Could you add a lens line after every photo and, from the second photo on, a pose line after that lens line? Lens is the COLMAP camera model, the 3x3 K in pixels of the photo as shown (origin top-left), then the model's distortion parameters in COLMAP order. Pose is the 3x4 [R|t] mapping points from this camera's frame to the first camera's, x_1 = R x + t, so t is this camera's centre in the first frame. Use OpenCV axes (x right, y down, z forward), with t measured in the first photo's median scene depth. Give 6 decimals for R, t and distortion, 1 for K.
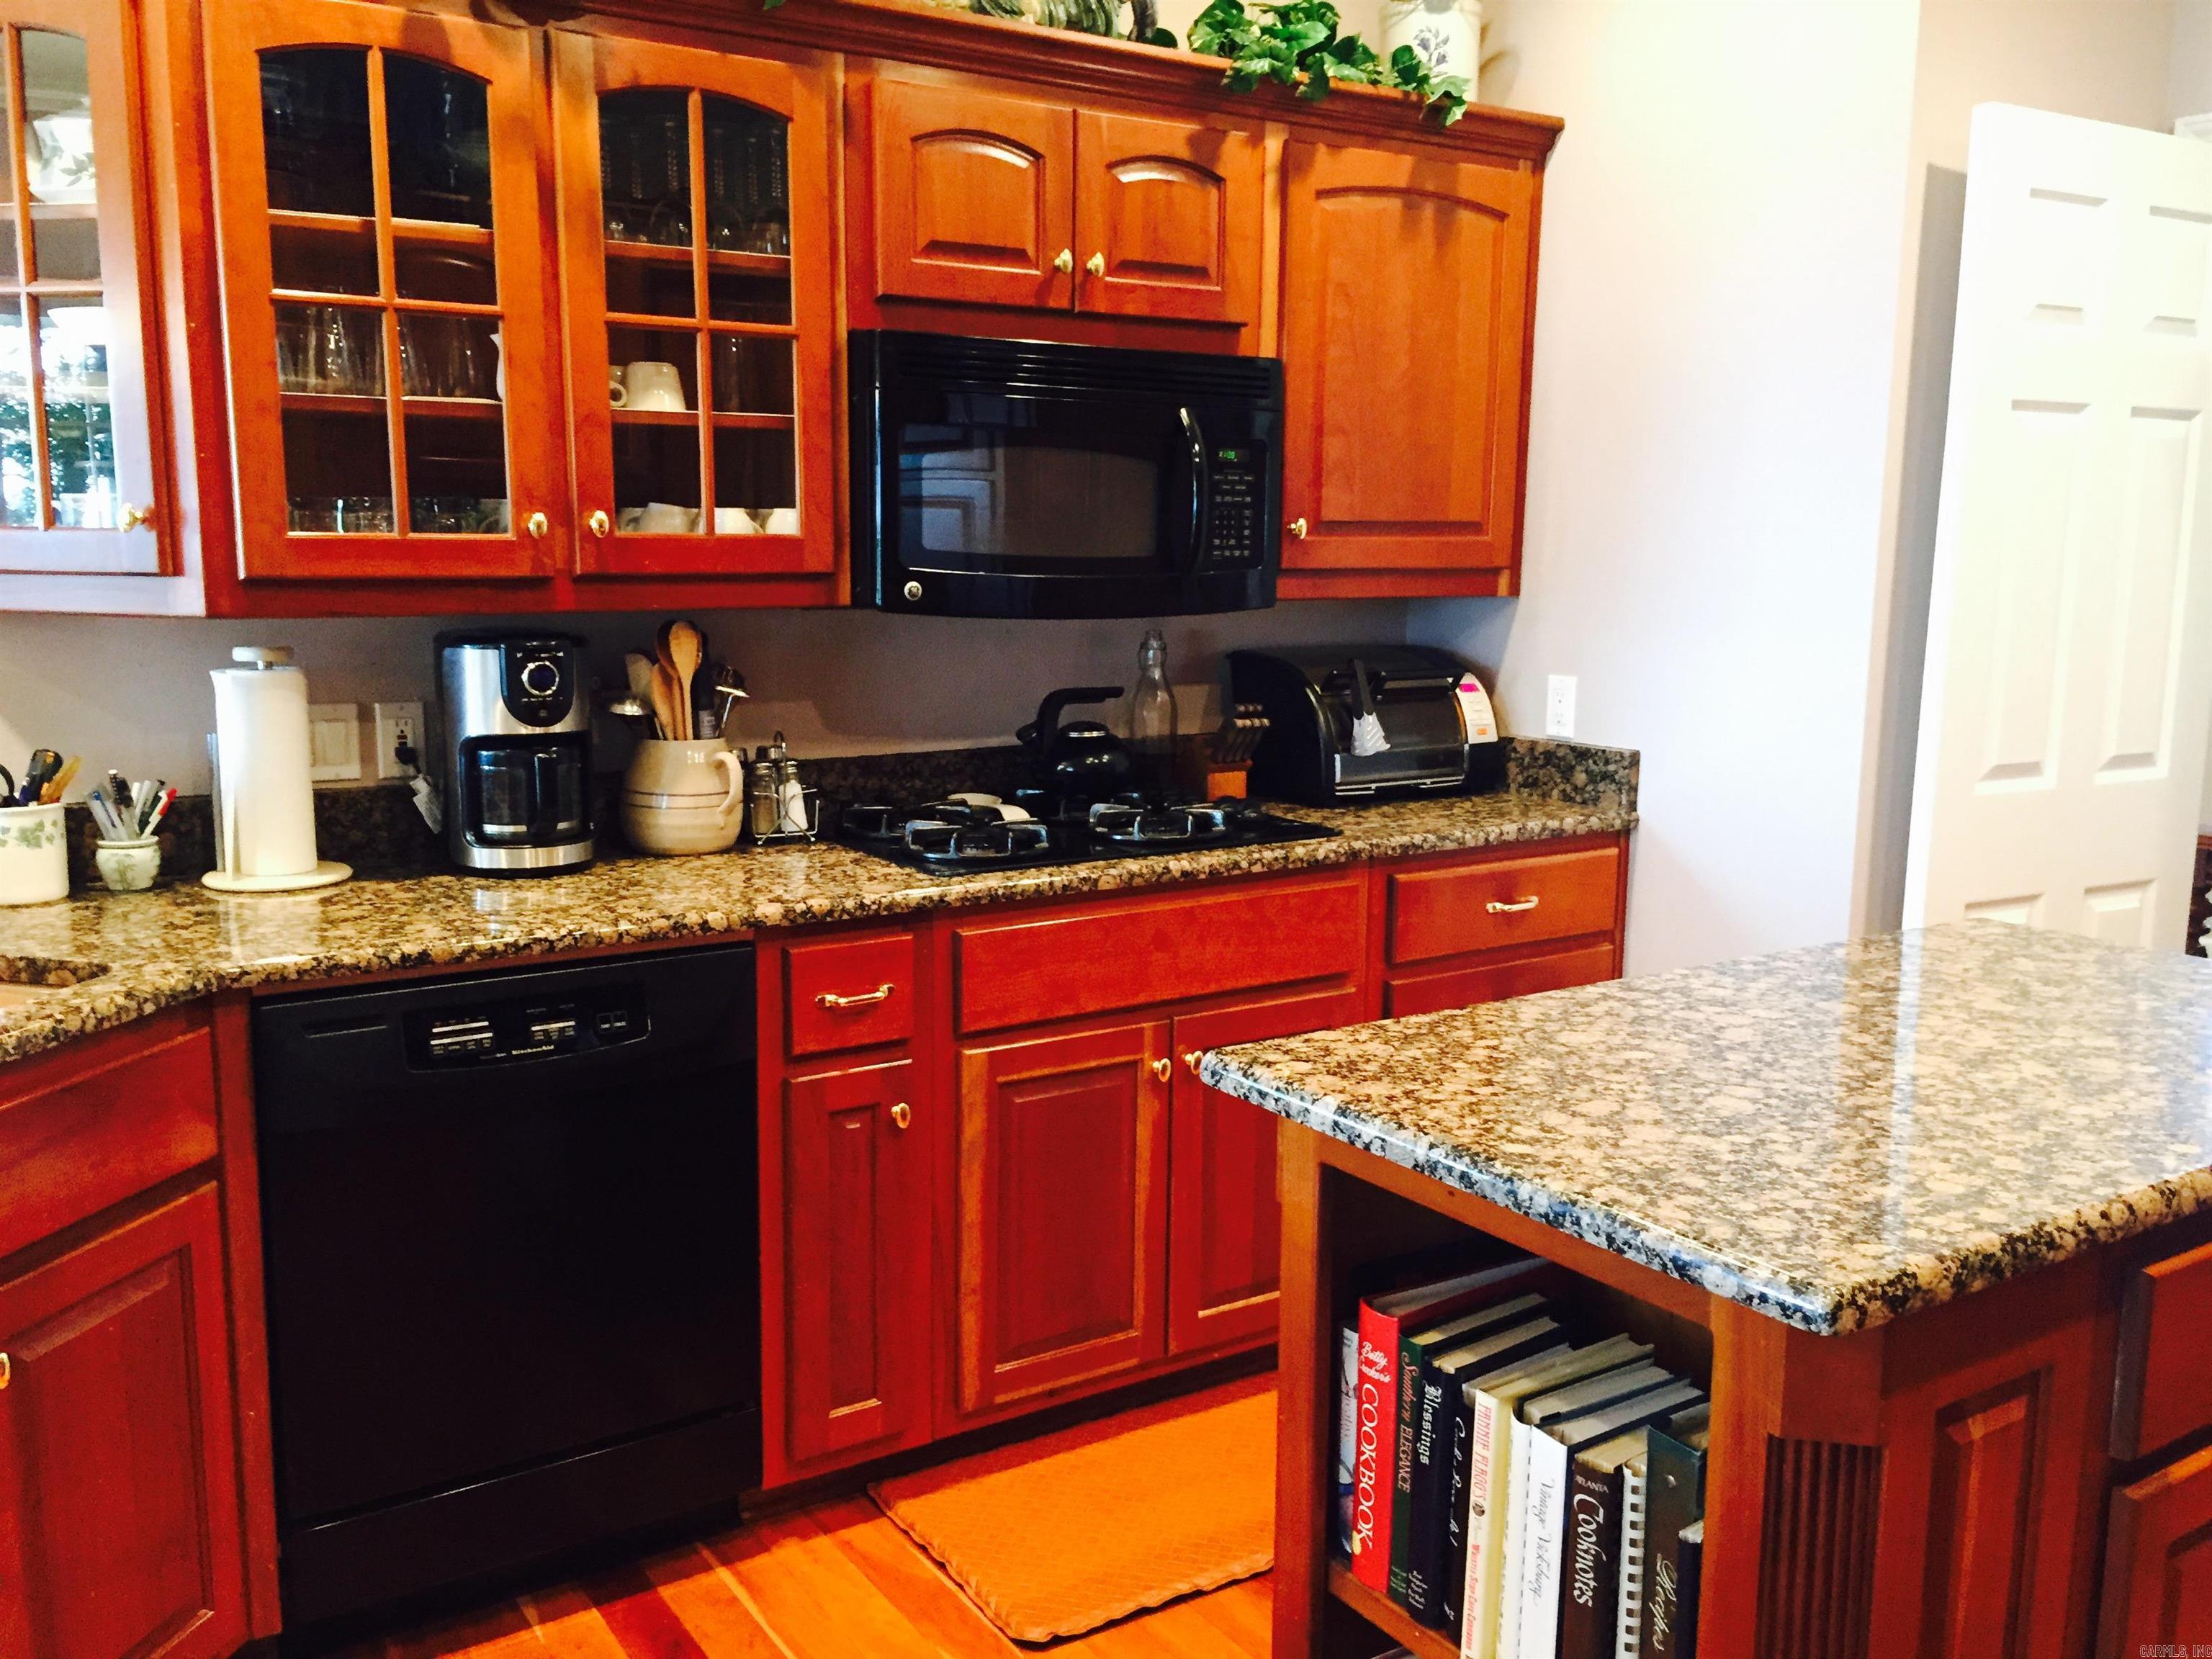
lens RADIAL K [[1888.2, 0, 1107.0], [0, 1888.2, 840.3], [0, 0, 1]] dist [0.085634, -0.122262]
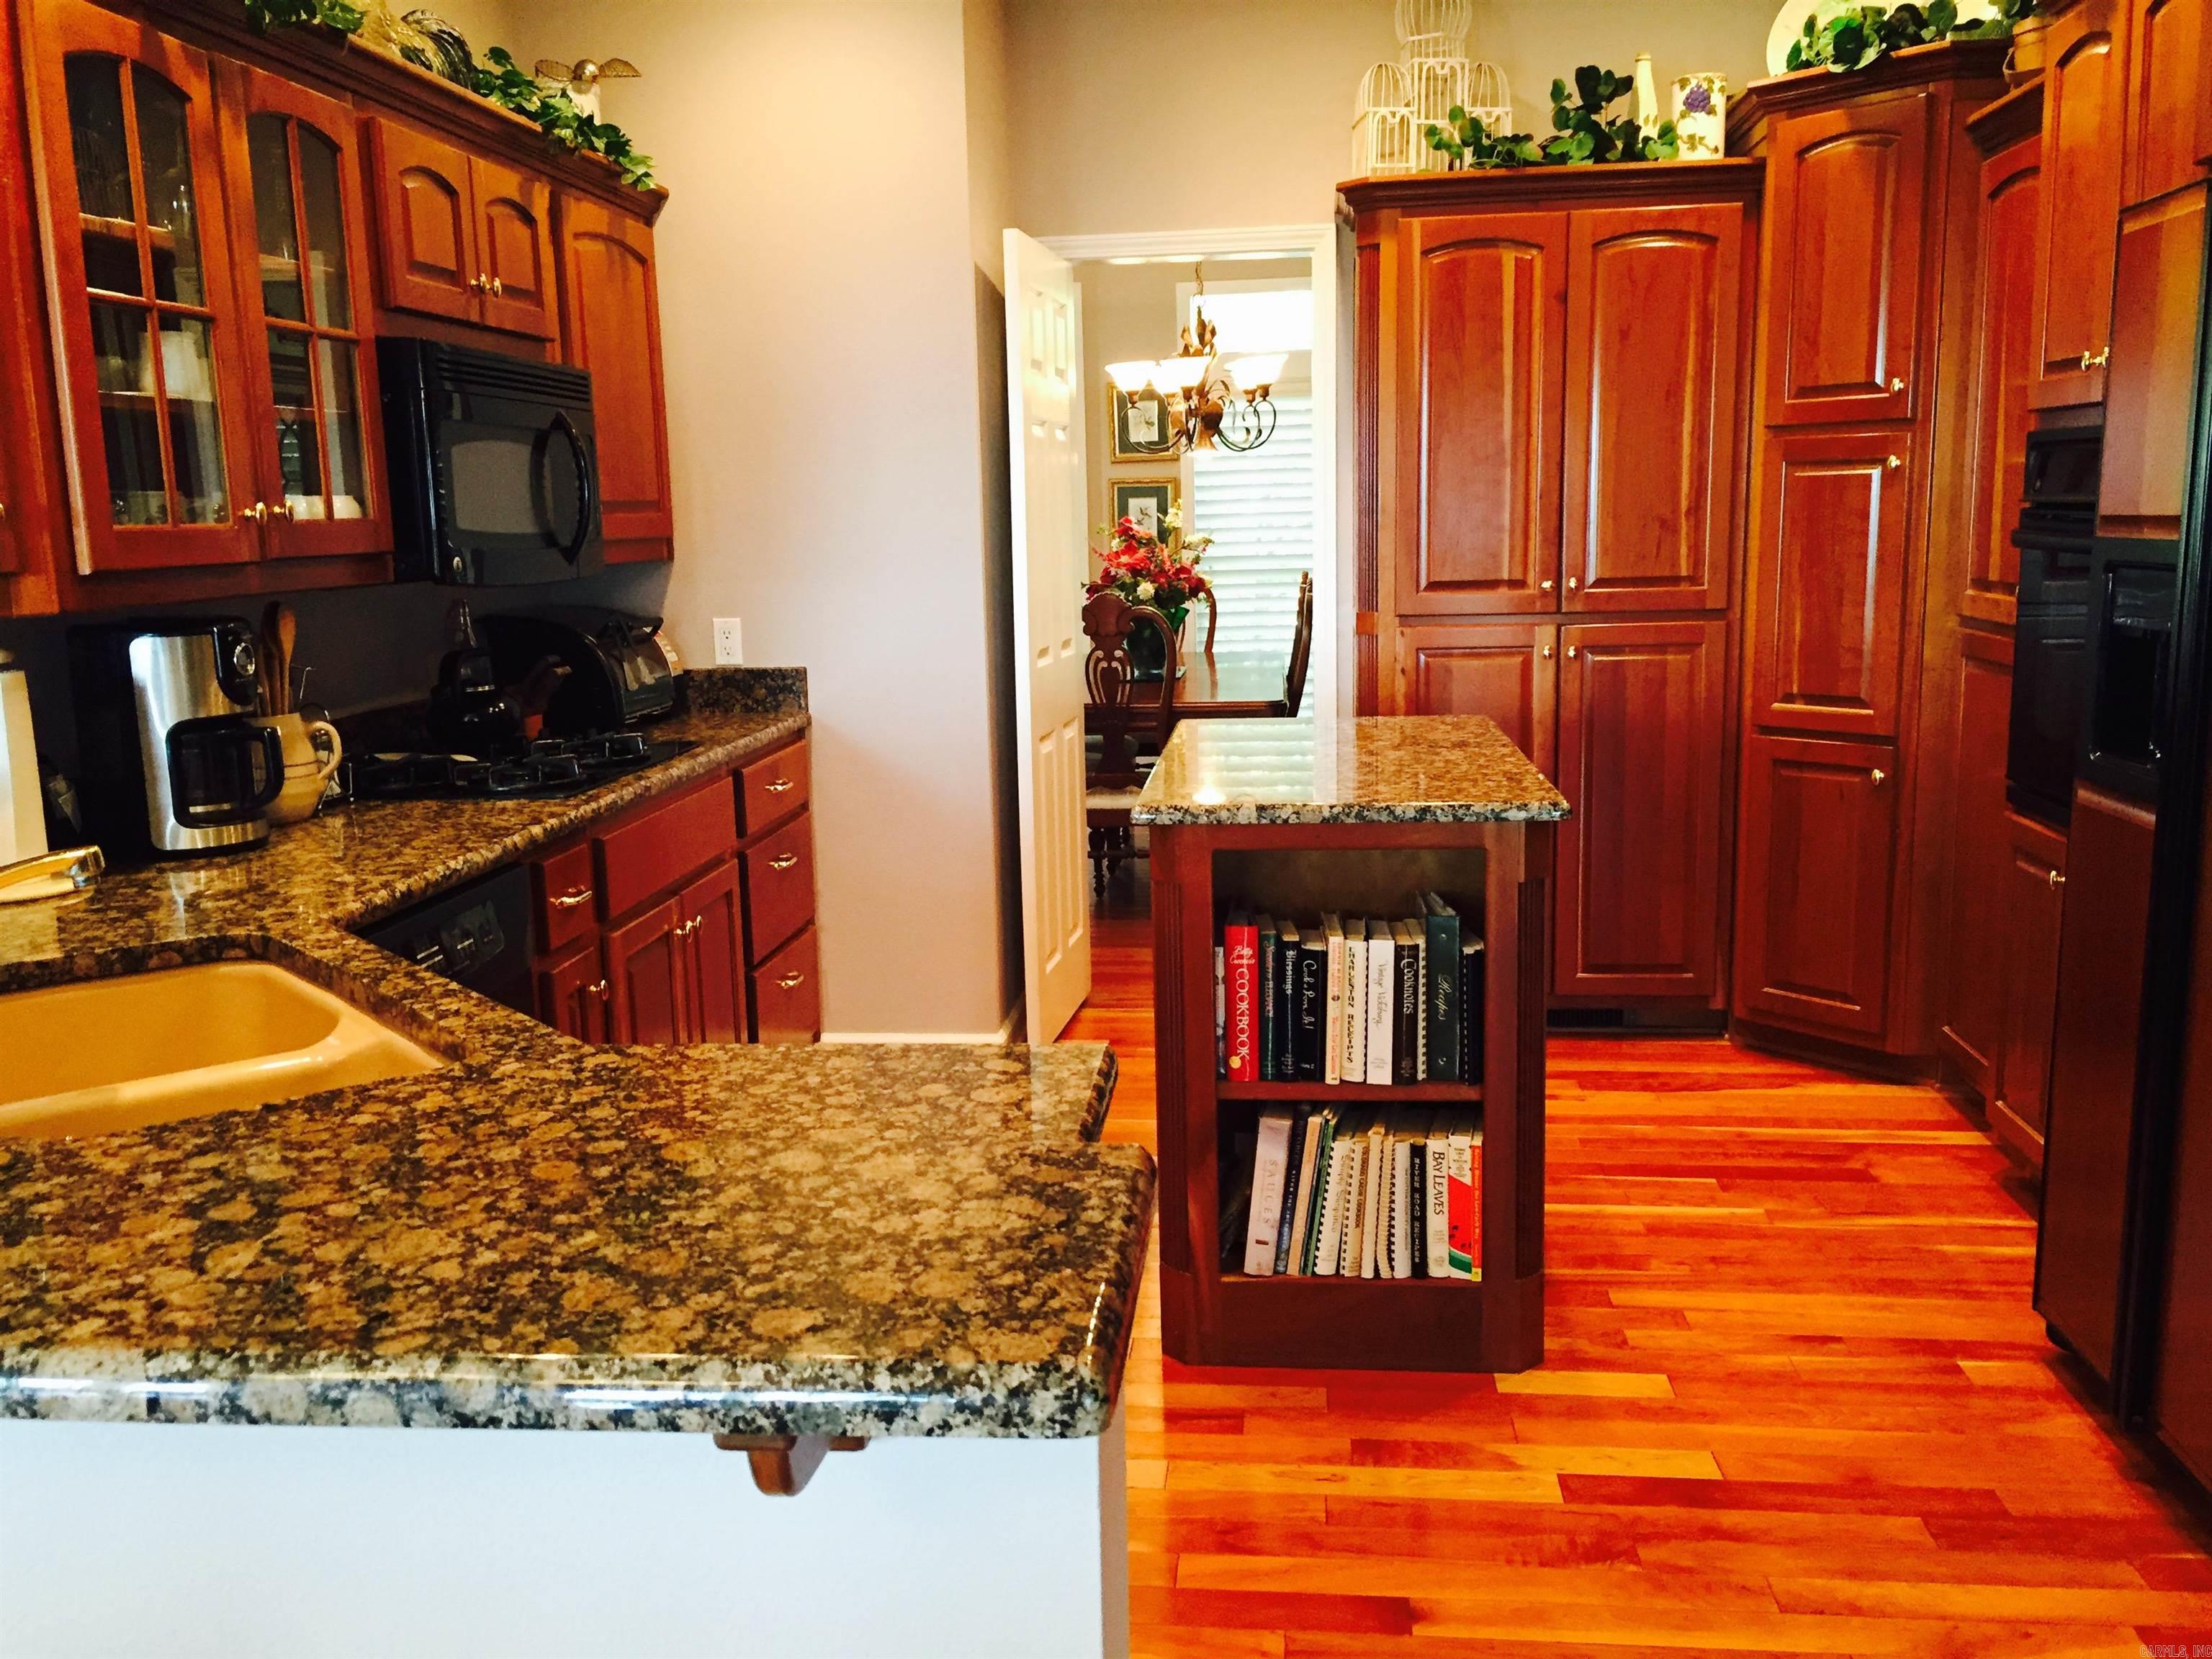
lens RADIAL K [[1888.2, 0, 1107.0], [0, 1888.2, 840.3], [0, 0, 1]] dist [0.085634, -0.122262]
pose [[0.626430, -0.156921, 0.763519, -0.788383], [0.153040, 0.985222, 0.076924, 0.005123], [-0.764306, 0.068661, 0.641187, -0.037234]]
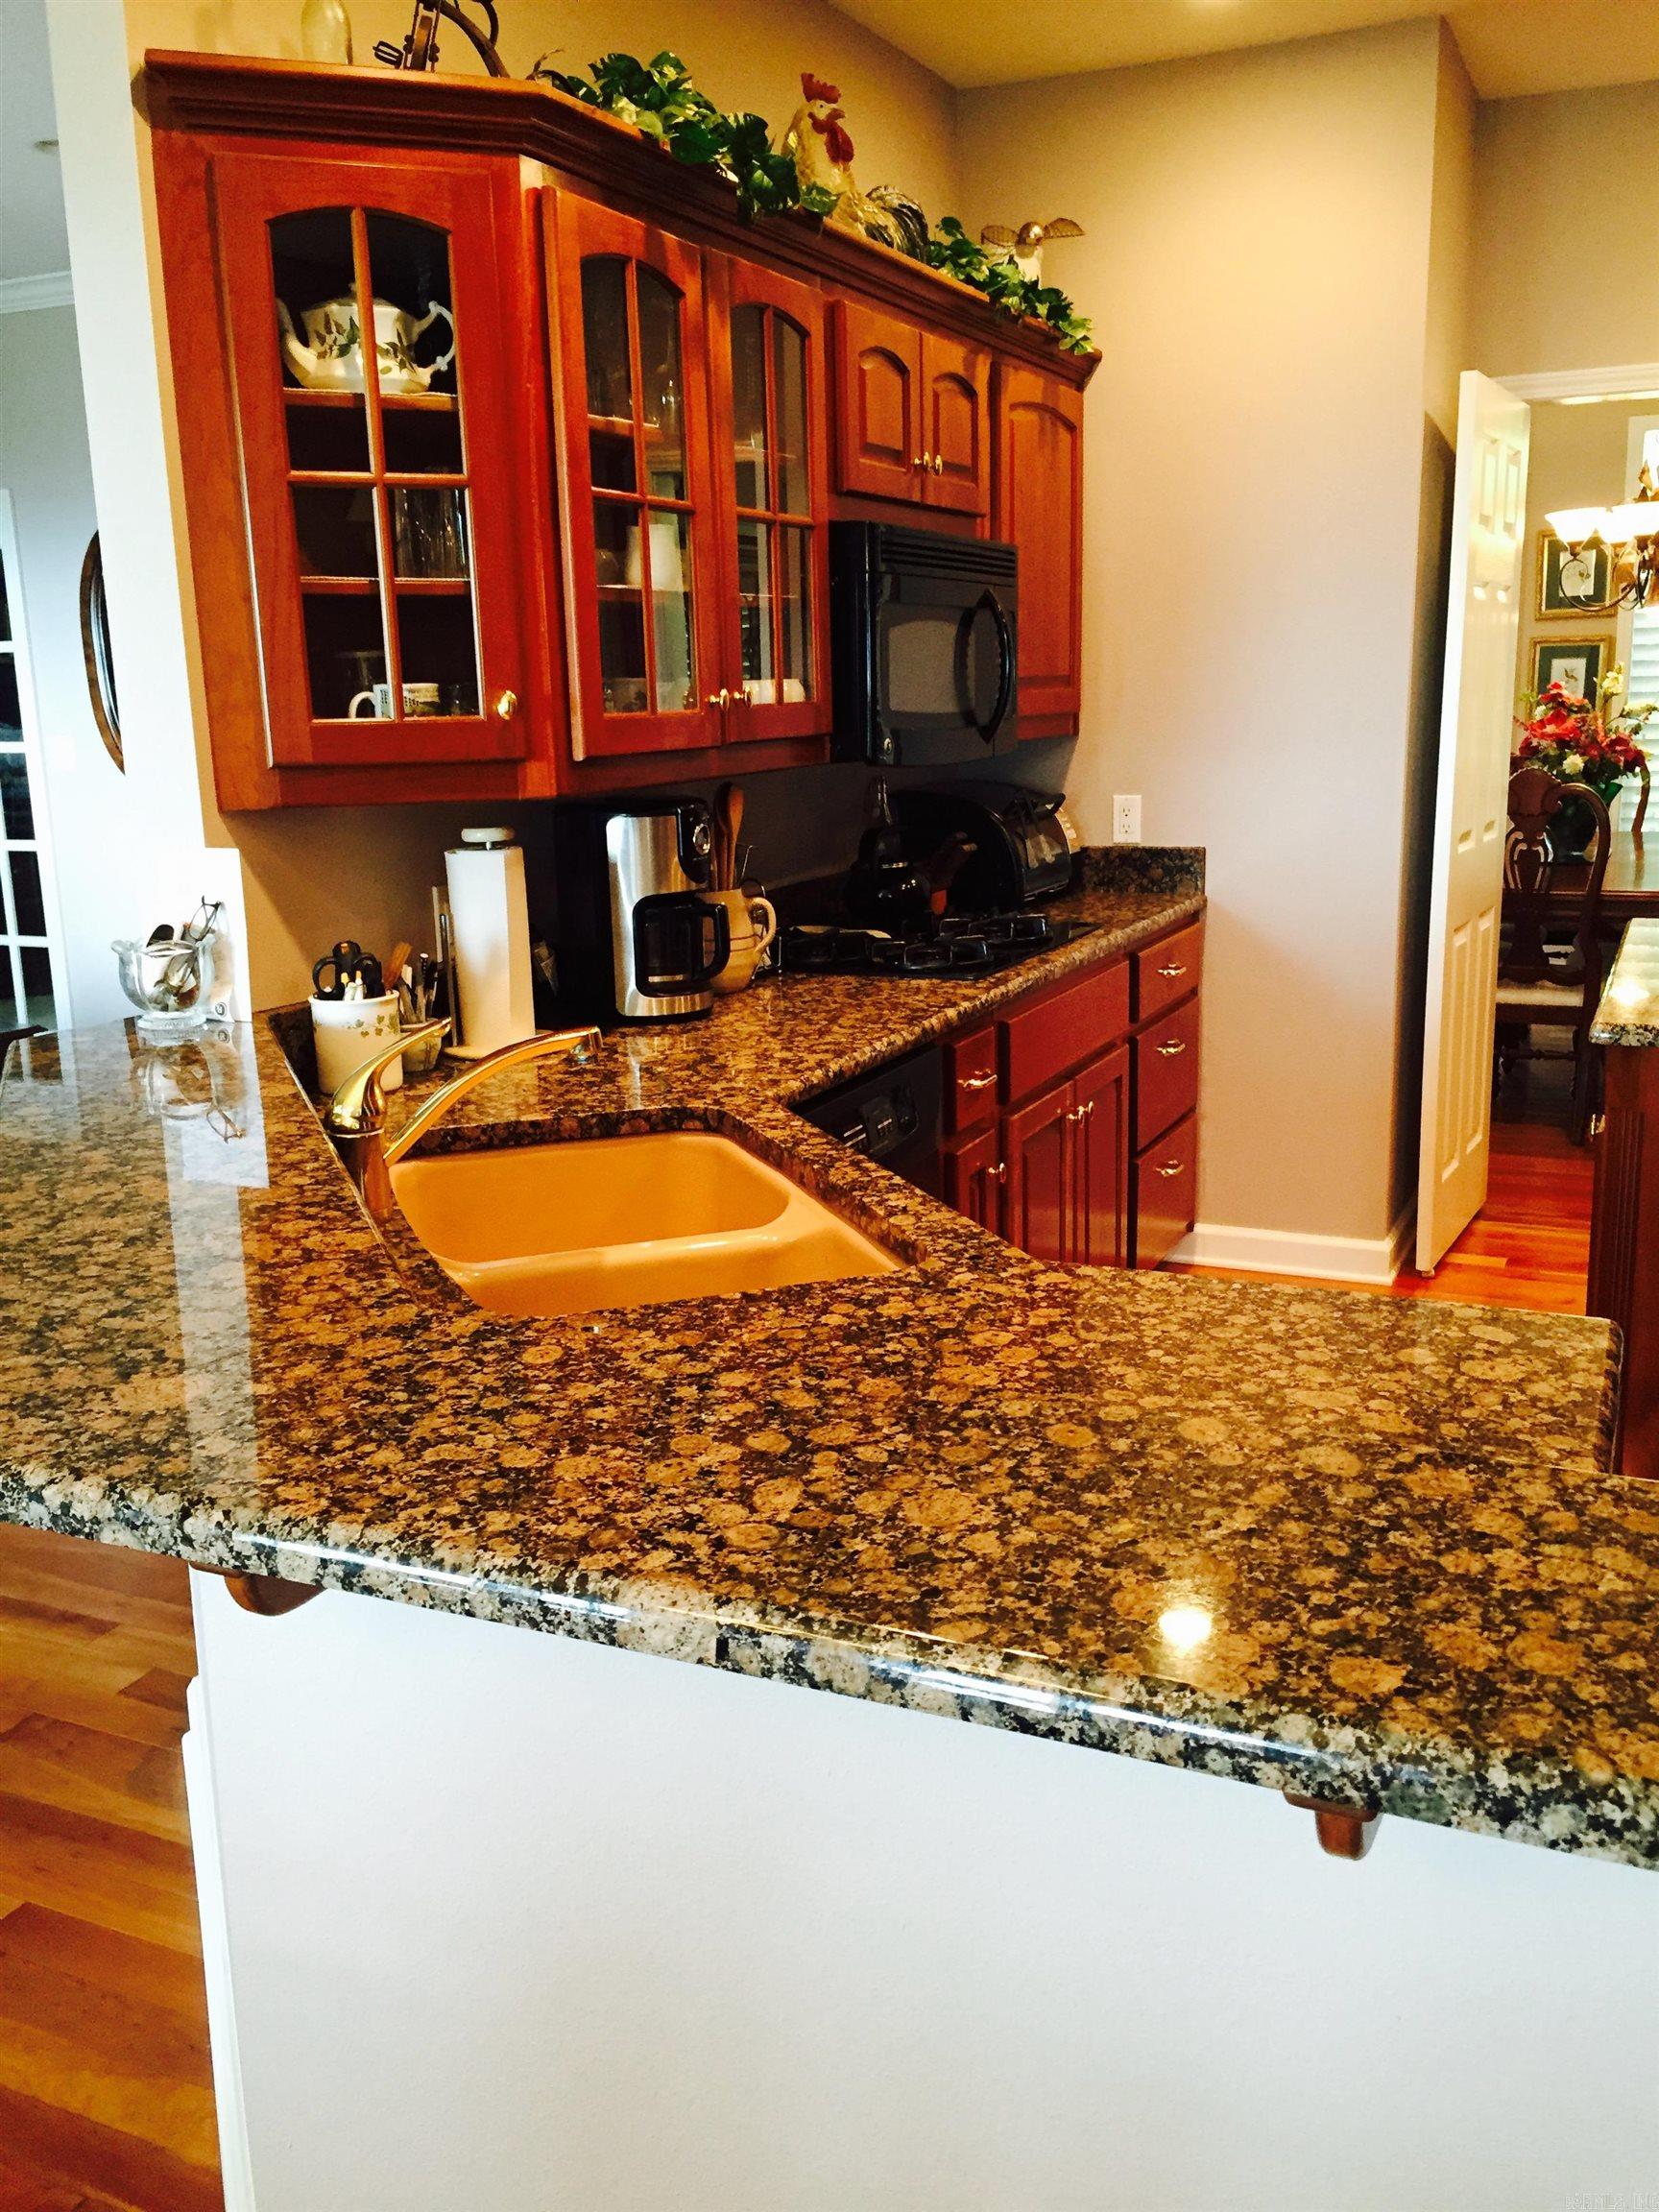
lens RADIAL K [[1888.2, 0, 829.5], [0, 1888.2, 1106.0], [0, 0, 1]] dist [0.085634, -0.122262]
pose [[0.844057, -0.144455, 0.516431, -0.795210], [0.115982, 0.989416, 0.087196, -0.017280], [-0.523561, -0.013702, 0.851878, 0.011162]]
